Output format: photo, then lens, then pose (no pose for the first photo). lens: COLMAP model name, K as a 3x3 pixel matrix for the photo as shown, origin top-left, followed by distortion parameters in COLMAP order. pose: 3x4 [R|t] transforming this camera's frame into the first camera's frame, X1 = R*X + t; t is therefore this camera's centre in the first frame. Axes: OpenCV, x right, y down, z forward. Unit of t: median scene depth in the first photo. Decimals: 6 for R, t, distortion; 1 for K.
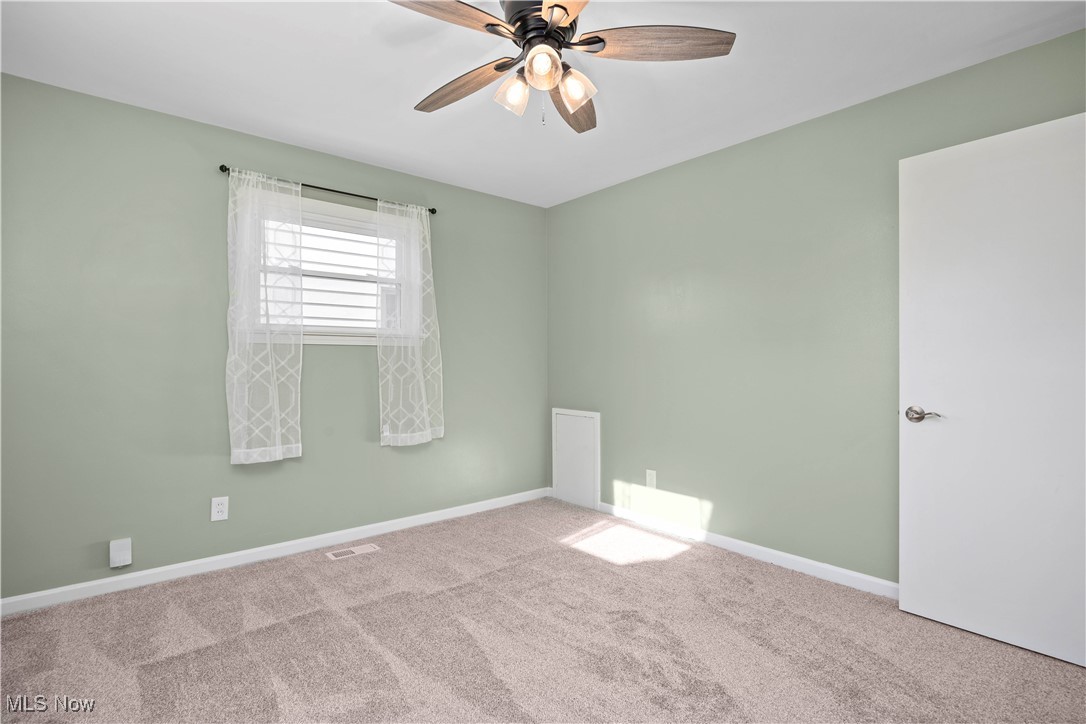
lens RADIAL K [[520.0, 0, 539.7], [0, 520.0, 365.8], [0, 0, 1]] dist [-0.013862, 0.000870]
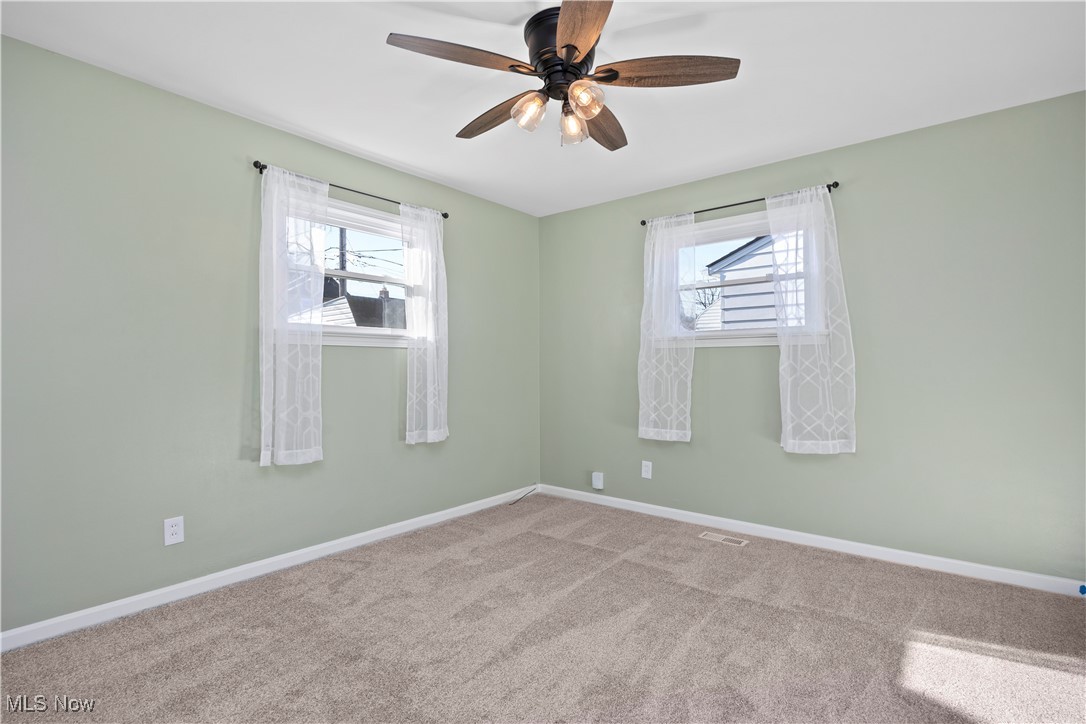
lens RADIAL K [[520.0, 0, 540.6], [0, 520.0, 358.1], [0, 0, 1]] dist [-0.013862, 0.000870]
pose [[0.172355, -0.012734, -0.984953, 0.729478], [-0.001526, 0.999912, -0.013194, -0.001194], [0.985034, 0.003777, 0.172321, 0.506598]]
